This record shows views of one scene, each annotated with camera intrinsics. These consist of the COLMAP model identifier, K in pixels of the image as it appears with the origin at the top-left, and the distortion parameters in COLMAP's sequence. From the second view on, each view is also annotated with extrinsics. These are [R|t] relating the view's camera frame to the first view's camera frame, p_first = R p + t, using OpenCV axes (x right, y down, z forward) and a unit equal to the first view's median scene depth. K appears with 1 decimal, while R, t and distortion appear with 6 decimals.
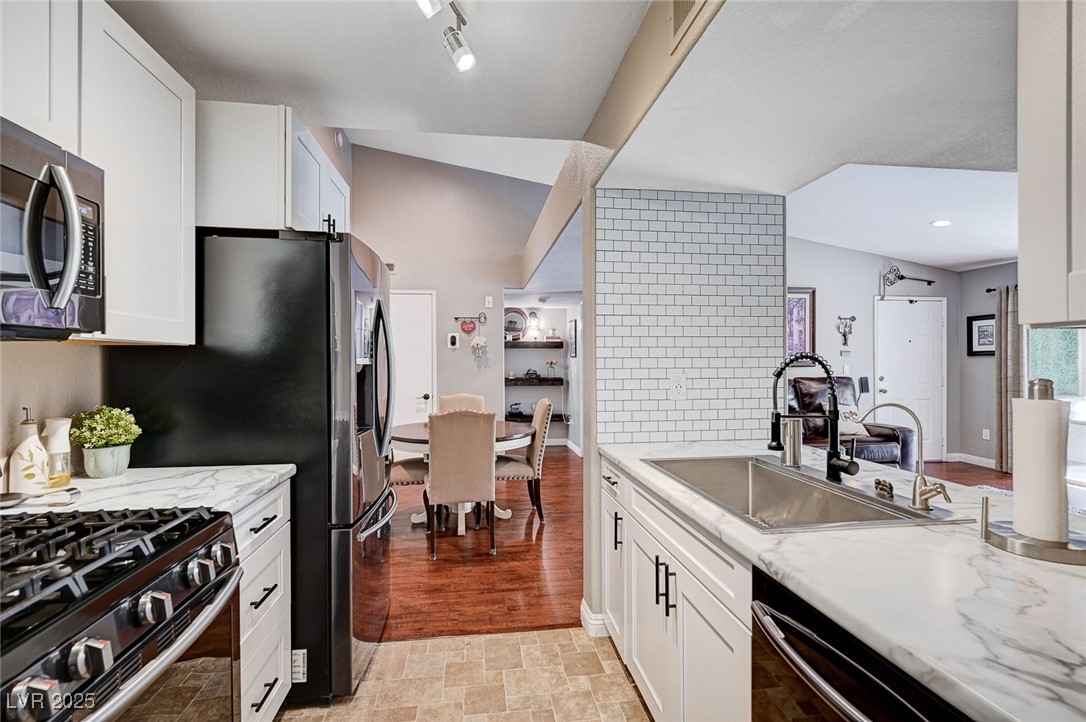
lens RADIAL K [[508.1, 0, 543.0], [0, 508.1, 361.0], [0, 0, 1]] dist [0.001584, 0.000329]
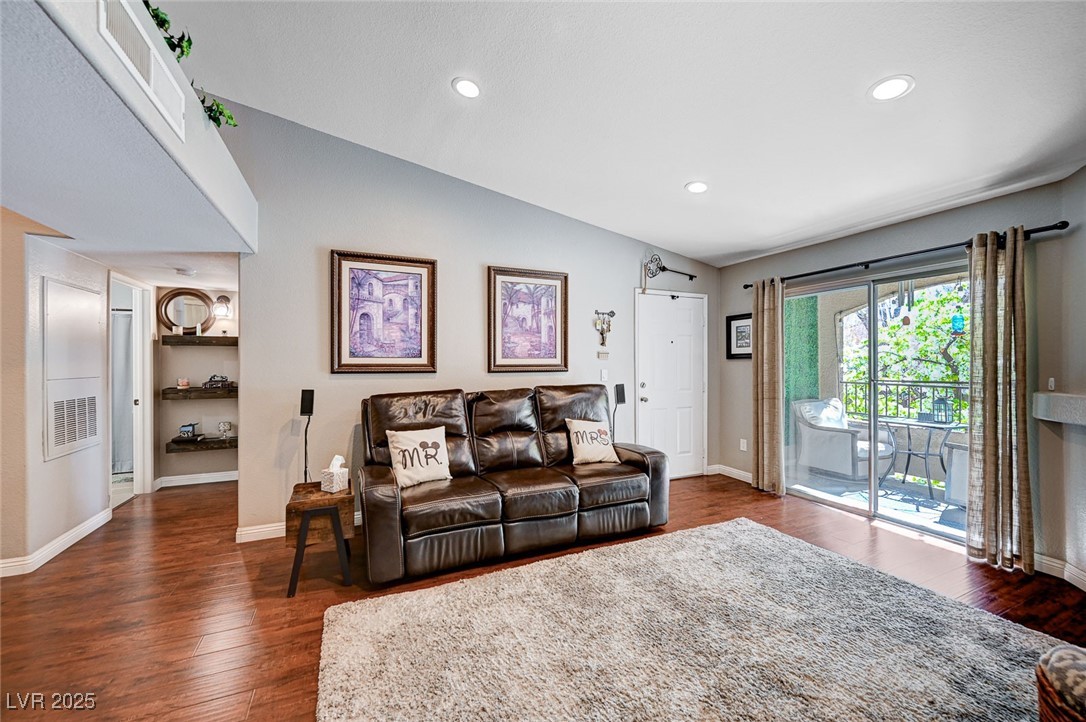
lens RADIAL K [[437.3, 0, 538.4], [0, 437.3, 364.0], [0, 0, 1]] dist [0.000676, 0.000333]
pose [[0.960358, 0.001123, 0.278766, 0.299034], [-0.001576, 0.999998, 0.001400, -0.001669], [-0.278764, -0.001784, 0.960358, 0.349091]]
